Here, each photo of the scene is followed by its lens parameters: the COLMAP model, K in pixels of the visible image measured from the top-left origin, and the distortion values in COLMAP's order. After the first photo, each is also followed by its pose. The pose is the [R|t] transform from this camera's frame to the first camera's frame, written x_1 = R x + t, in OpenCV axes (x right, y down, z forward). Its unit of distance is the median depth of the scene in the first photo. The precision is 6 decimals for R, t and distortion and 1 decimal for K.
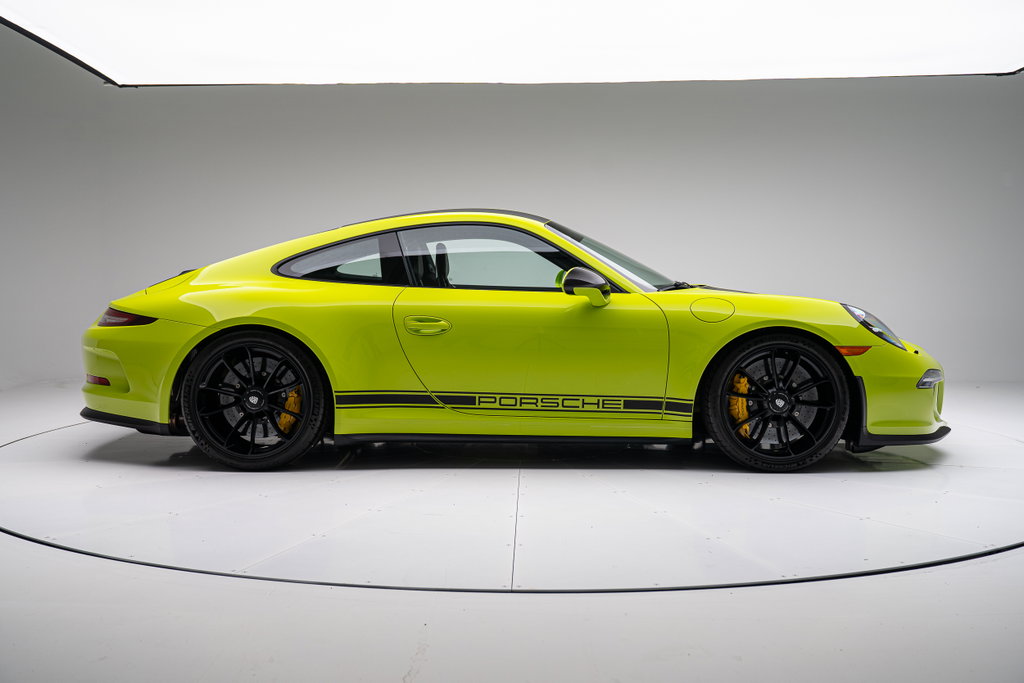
lens RADIAL K [[1012.6, 0, 517.6], [0, 1012.6, 342.6], [0, 0, 1]] dist [0.005901, 0.000000]
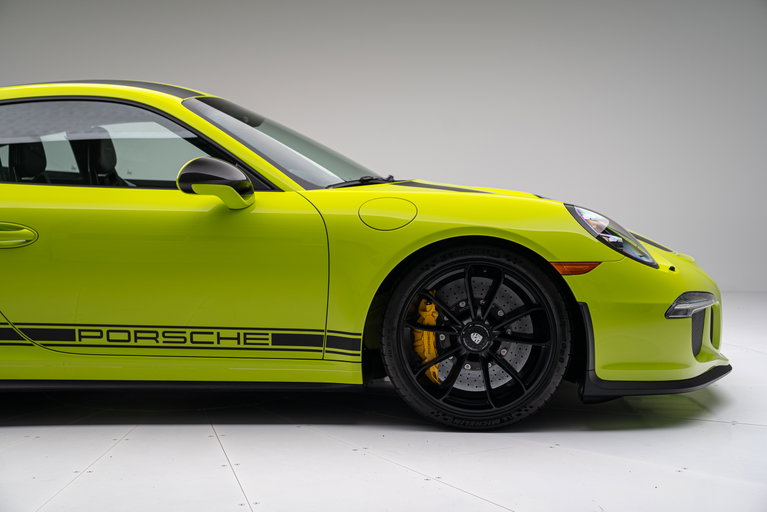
lens RADIAL K [[1058.8, 0, 380.3], [0, 1058.8, 268.2], [0, 0, 1]] dist [0.163308, 0.000000]
pose [[0.999694, -0.001437, -0.024681, 0.204594], [0.001927, 0.999801, 0.019856, -0.007560], [0.024648, -0.019897, 0.999498, 0.213136]]
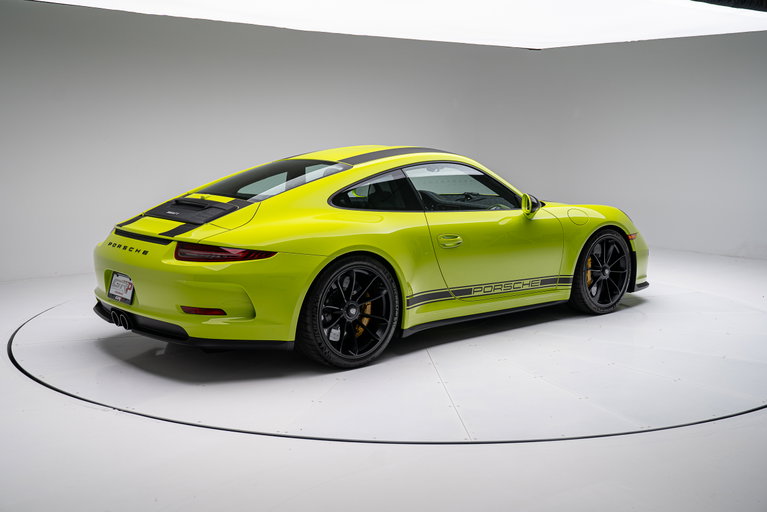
lens RADIAL K [[872.9, 0, 387.5], [0, 872.9, 253.2], [0, 0, 1]] dist [0.025934, 0.000000]
pose [[0.748710, -0.085405, 0.657373, -0.921624], [0.036777, 0.995490, 0.087446, -0.105403], [-0.661877, -0.041295, 0.748474, 0.174572]]
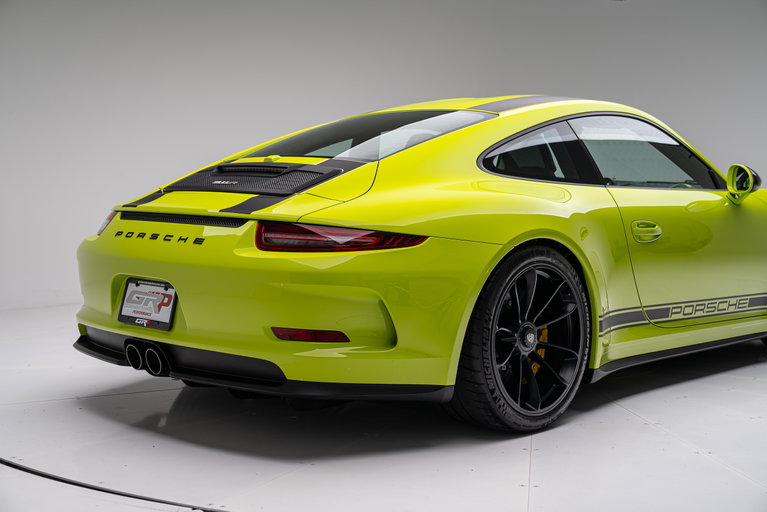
lens RADIAL K [[1058.8, 0, 380.0], [0, 1058.8, 259.6], [0, 0, 1]] dist [0.163308, 0.000000]
pose [[0.690693, -0.056681, 0.720923, -0.907219], [0.040609, 0.998390, 0.039590, -0.038025], [-0.722007, 0.001931, 0.691883, 0.526838]]
